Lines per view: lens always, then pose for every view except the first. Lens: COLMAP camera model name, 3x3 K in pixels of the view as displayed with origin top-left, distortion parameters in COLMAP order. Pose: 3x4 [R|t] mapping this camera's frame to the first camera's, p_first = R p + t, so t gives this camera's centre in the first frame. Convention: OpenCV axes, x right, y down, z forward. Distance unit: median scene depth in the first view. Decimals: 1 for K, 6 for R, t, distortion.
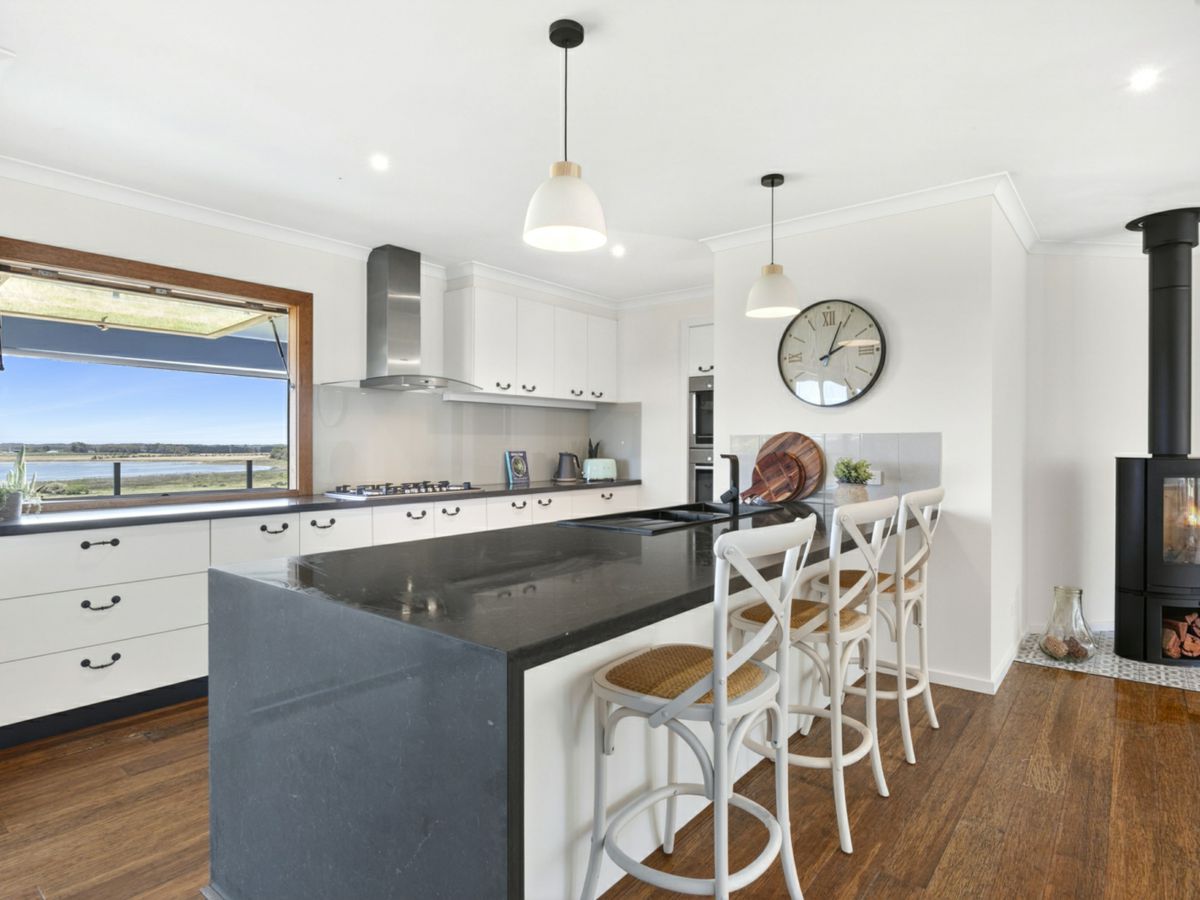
lens RADIAL K [[668.6, 0, 600.0], [0, 668.6, 450.0], [0, 0, 1]] dist [-0.000294, -0.000215]
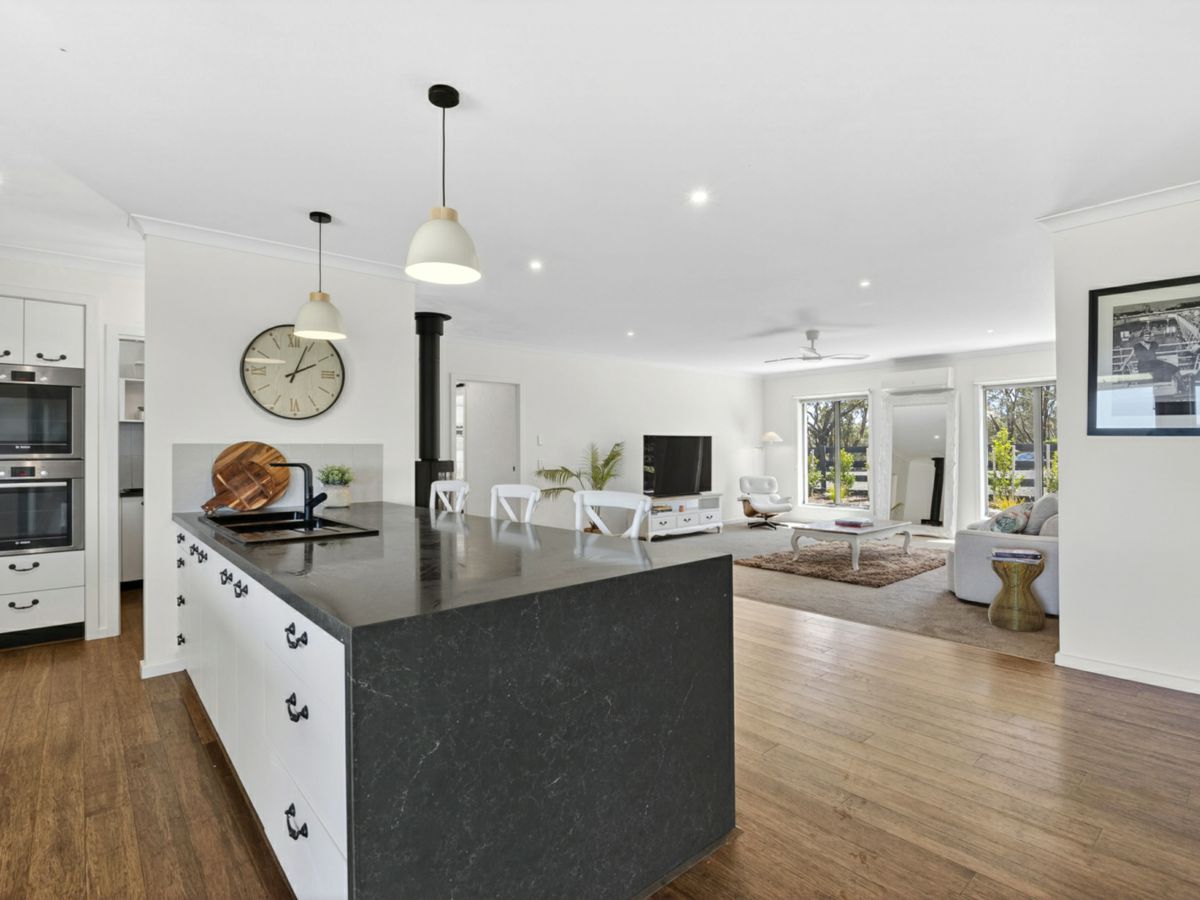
lens RADIAL K [[624.7, 0, 600.0], [0, 624.7, 450.0], [0, 0, 1]] dist [-0.000398, -0.000052]
pose [[0.196394, 0.003092, 0.980520, -0.568710], [0.017348, 0.999828, -0.006628, 0.001937], [-0.980372, 0.018312, 0.196307, 0.286003]]
